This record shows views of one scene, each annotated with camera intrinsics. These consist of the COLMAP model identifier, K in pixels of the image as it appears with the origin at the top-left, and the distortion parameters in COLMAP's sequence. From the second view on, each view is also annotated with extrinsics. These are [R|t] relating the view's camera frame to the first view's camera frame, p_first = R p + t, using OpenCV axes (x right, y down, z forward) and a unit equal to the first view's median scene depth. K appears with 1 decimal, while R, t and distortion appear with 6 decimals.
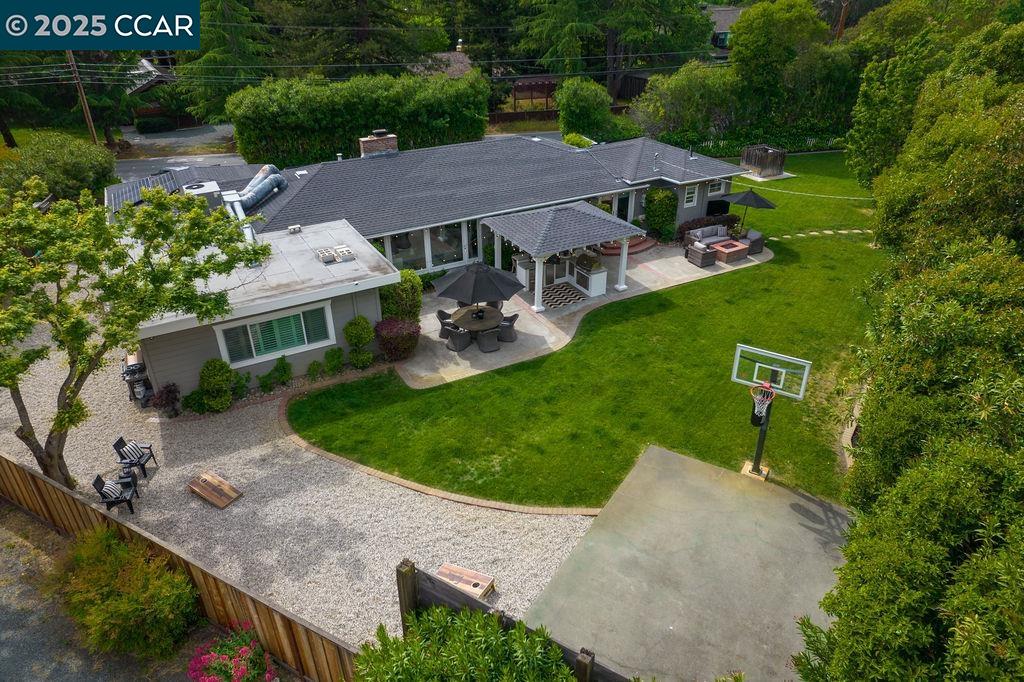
lens RADIAL K [[683.2, 0, 512.0], [0, 683.2, 341.0], [0, 0, 1]] dist [-0.039186, -0.000111]
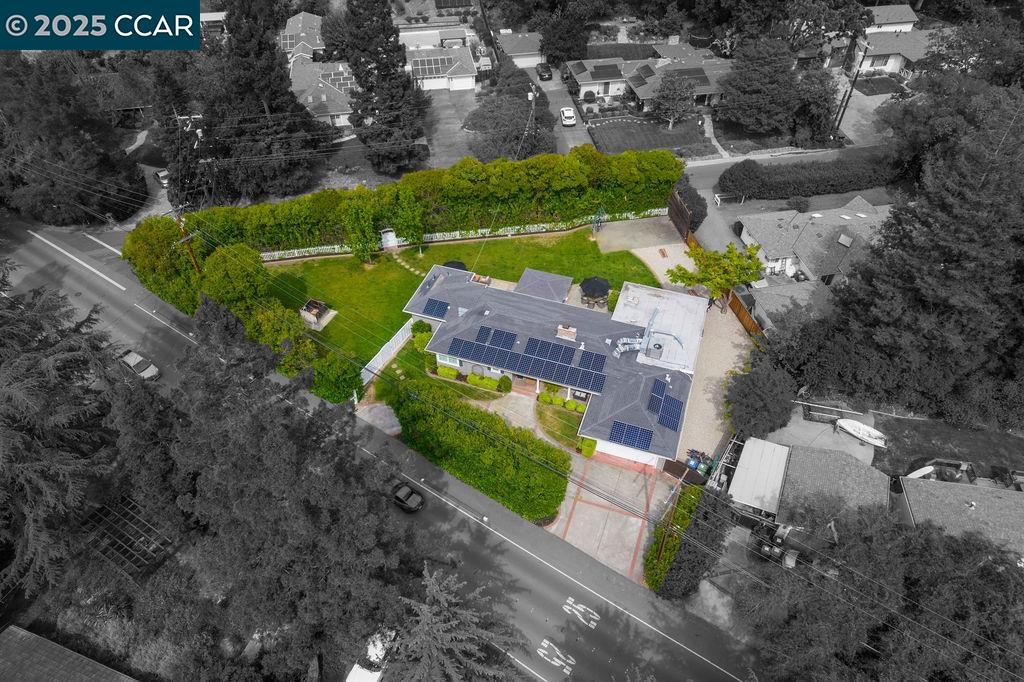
lens RADIAL K [[637.2, 0, 512.0], [0, 637.2, 341.0], [0, 0, 1]] dist [-0.019533, 0.000202]
pose [[-0.662894, -0.517114, 0.541447, -1.771335], [0.371971, 0.400146, 0.837568, -3.016237], [-0.649776, 0.756621, -0.072903, 2.005898]]
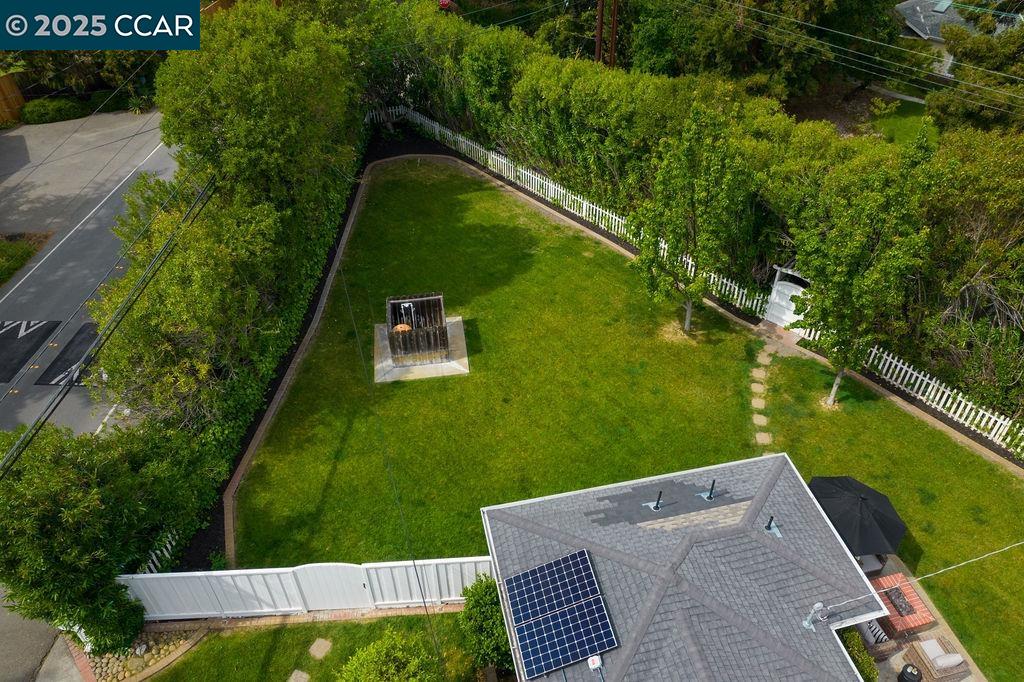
lens RADIAL K [[721.6, 0, 553.8], [0, 721.6, 375.4], [0, 0, 1]] dist [-0.079017, 0.084003]
pose [[0.257952, -0.629484, 0.732947, -0.091531], [0.435553, 0.752925, 0.493354, -1.097519], [-0.862412, 0.191975, 0.468392, 1.515920]]
